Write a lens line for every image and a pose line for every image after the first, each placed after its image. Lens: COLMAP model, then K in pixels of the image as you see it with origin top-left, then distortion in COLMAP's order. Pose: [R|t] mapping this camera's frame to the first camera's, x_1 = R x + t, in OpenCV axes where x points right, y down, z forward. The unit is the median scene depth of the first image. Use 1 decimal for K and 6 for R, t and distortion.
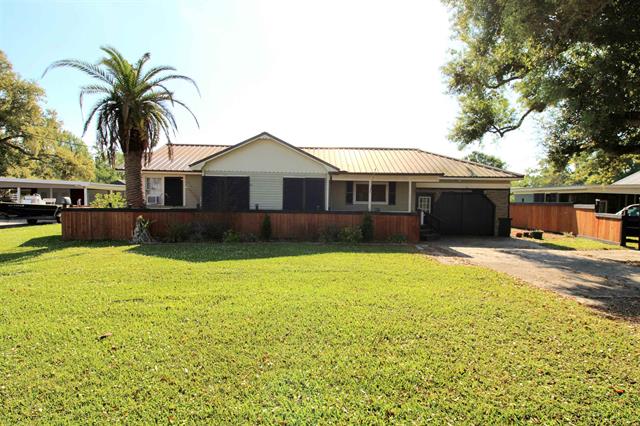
lens RADIAL K [[360.8, 0, 320.0], [0, 360.8, 213.0], [0, 0, 1]] dist [0.000687, -0.000215]
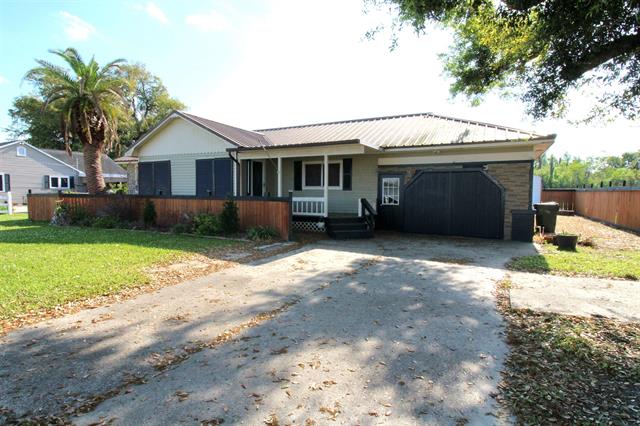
lens RADIAL K [[360.8, 0, 320.0], [0, 360.8, 213.0], [0, 0, 1]] dist [0.000687, -0.000215]
pose [[0.864930, 0.018865, -0.501538, 0.590362], [-0.013903, 0.999810, 0.013632, 0.017357], [0.501700, -0.004818, 0.865028, 0.368387]]
